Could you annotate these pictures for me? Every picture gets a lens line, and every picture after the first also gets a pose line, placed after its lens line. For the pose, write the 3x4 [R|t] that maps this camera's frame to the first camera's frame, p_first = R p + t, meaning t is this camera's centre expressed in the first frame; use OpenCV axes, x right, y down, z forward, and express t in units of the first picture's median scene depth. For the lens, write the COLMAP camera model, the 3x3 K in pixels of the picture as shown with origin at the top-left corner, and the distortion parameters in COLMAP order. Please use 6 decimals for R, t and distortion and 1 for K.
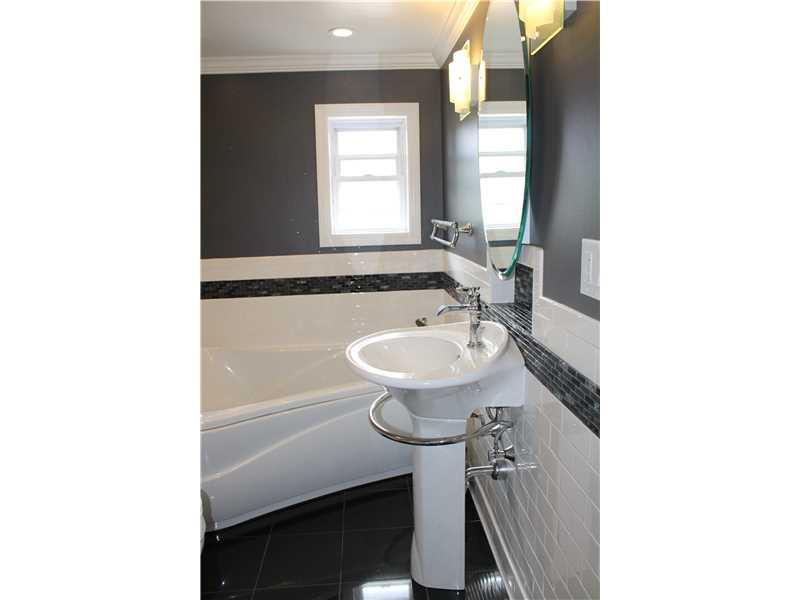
lens RADIAL K [[515.9, 0, 400.8], [0, 515.9, 303.4], [0, 0, 1]] dist [-0.117484, -0.000712]
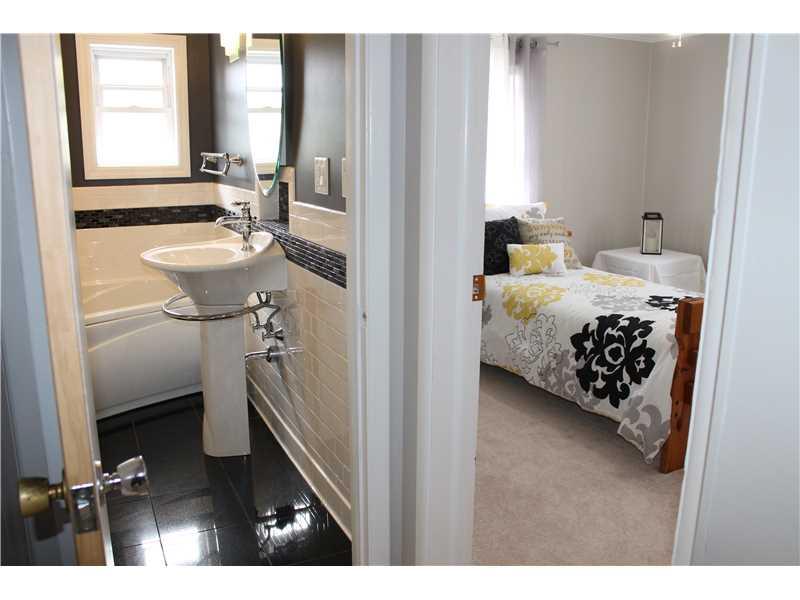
lens RADIAL K [[677.9, 0, 401.8], [0, 677.9, 296.7], [0, 0, 1]] dist [-0.152174, 0.104706]
pose [[0.931829, -0.045482, 0.360037, -0.071059], [0.033804, 0.998680, 0.038669, 0.106117], [-0.361320, -0.023862, 0.932136, -0.472472]]
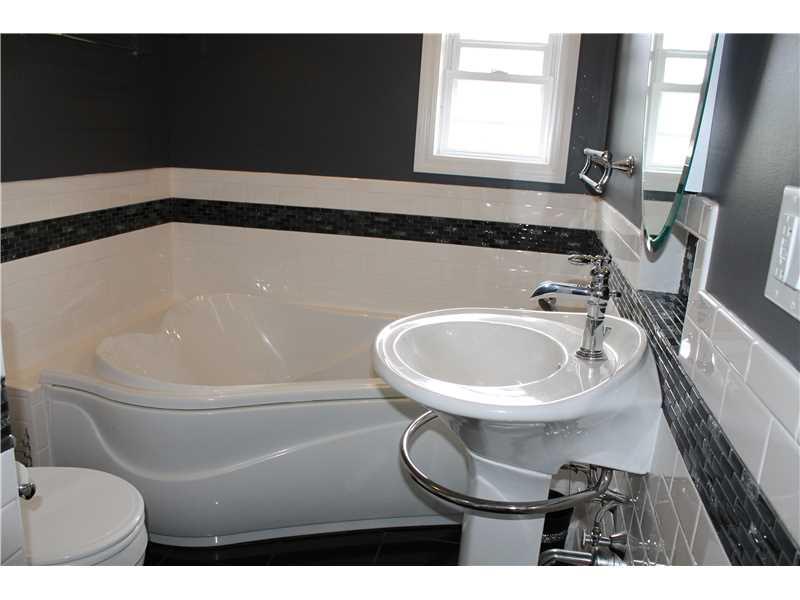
lens RADIAL K [[684.0, 0, 401.4], [0, 684.0, 305.3], [0, 0, 1]] dist [-0.118268, 0.002853]
pose [[0.962647, 0.146853, -0.227477, 0.075263], [-0.131233, 0.987920, 0.082415, -0.008443], [0.236832, -0.049484, 0.970290, 0.138796]]
